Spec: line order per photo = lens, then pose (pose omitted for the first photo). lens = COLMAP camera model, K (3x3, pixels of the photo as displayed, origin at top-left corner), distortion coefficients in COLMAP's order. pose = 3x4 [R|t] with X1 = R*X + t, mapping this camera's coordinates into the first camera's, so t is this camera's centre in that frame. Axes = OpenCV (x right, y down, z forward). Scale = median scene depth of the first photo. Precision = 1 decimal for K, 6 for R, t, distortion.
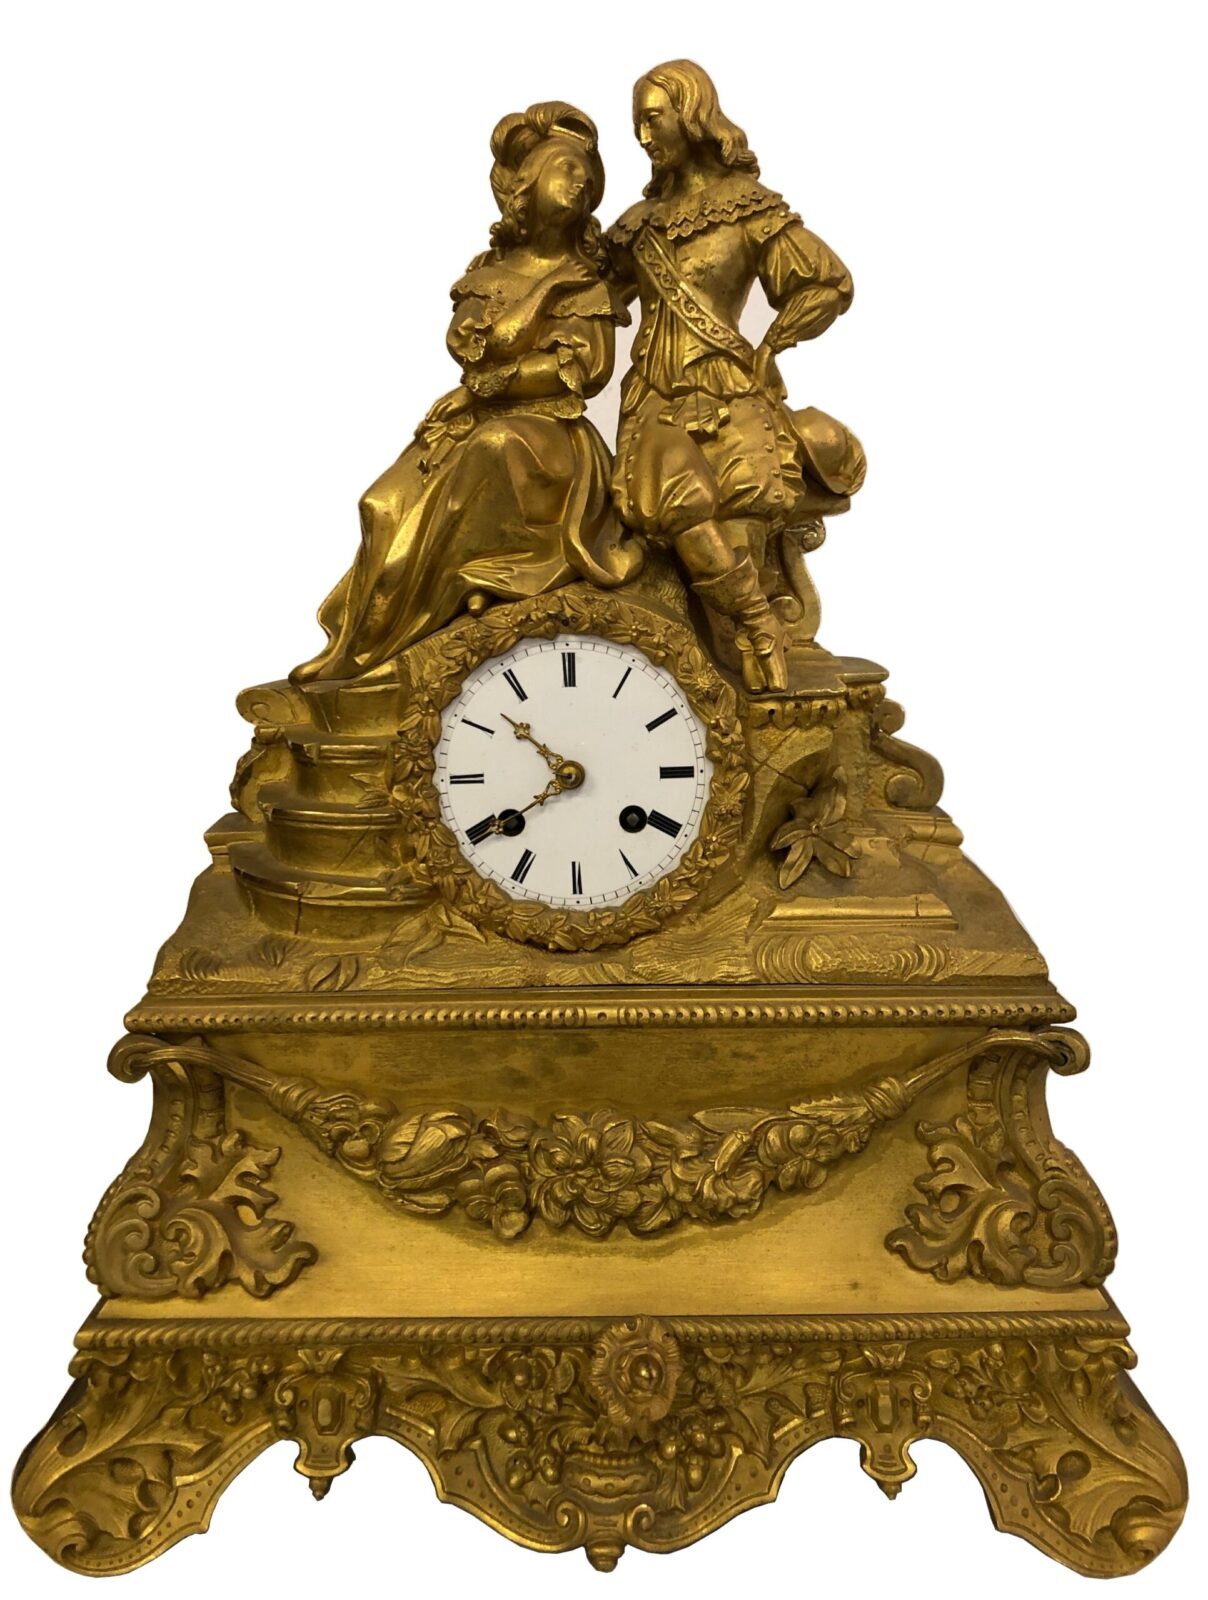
lens RADIAL K [[1331.3, 0, 622.1], [0, 1331.3, 776.9], [0, 0, 1]] dist [0.135629, -0.422349]
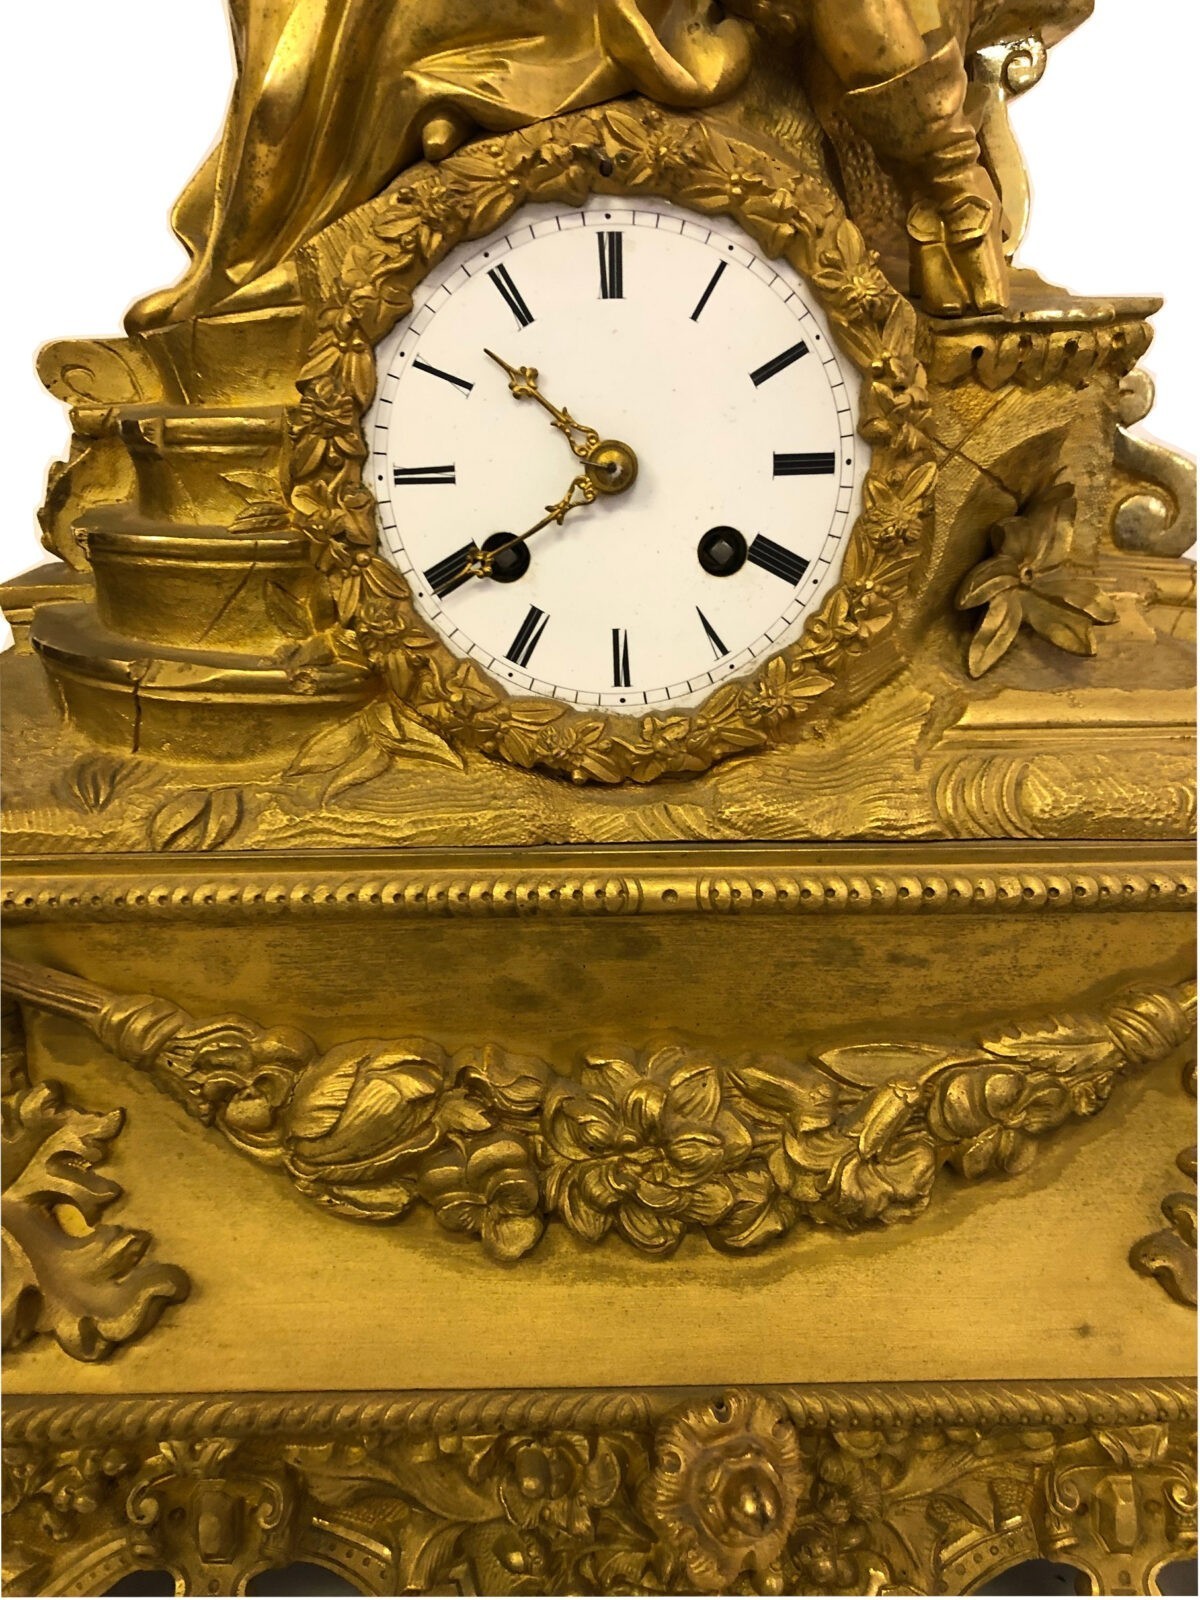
lens RADIAL K [[1321.0, 0, 603.5], [0, 1321.0, 790.6], [0, 0, 1]] dist [0.005414, -0.014544]
pose [[0.999961, 0.000191, 0.008851, -0.047352], [-0.001356, 0.991275, 0.131805, 0.059263], [-0.008749, -0.131812, 0.991236, 0.439685]]
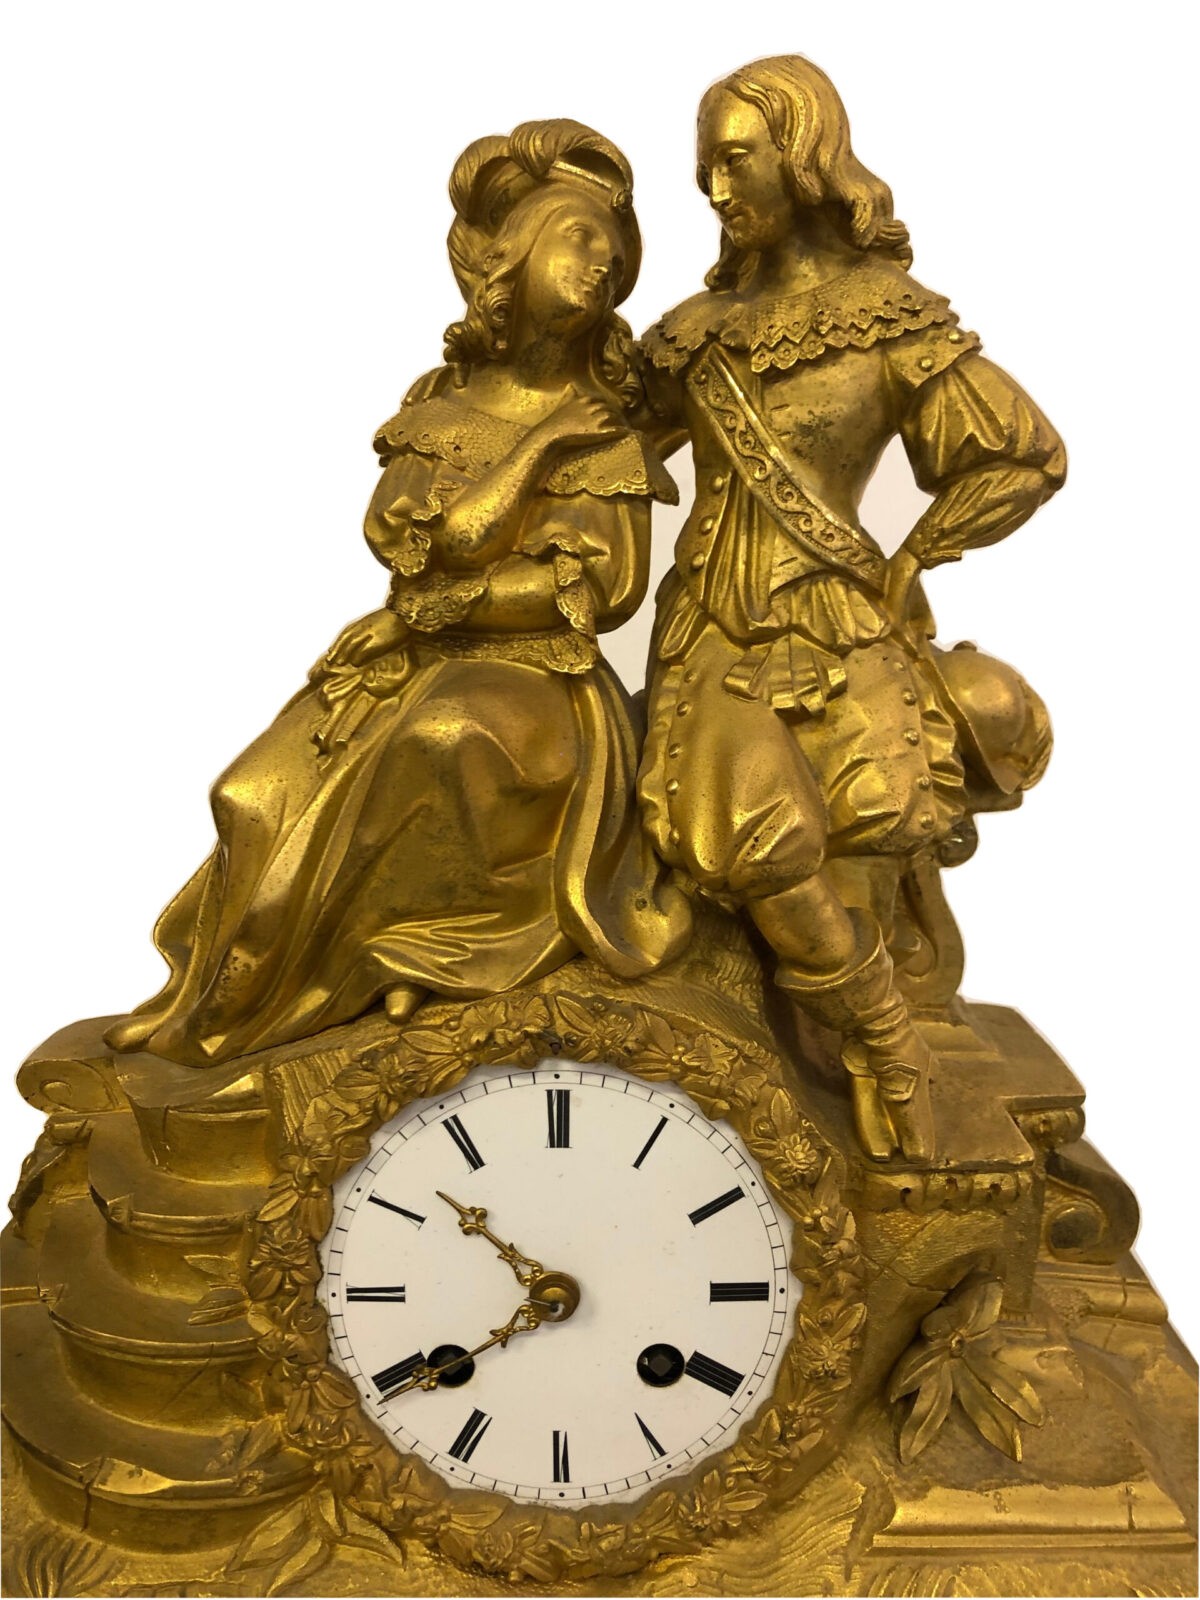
lens RADIAL K [[1320.6, 0, 600.0], [0, 1320.6, 800.0], [0, 0, 1]] dist [0.002267, -0.010634]
pose [[0.999497, 0.029183, 0.012384, -0.032959], [-0.029527, 0.999155, 0.028579, -0.233065], [-0.011540, -0.028930, 0.999515, 0.434546]]
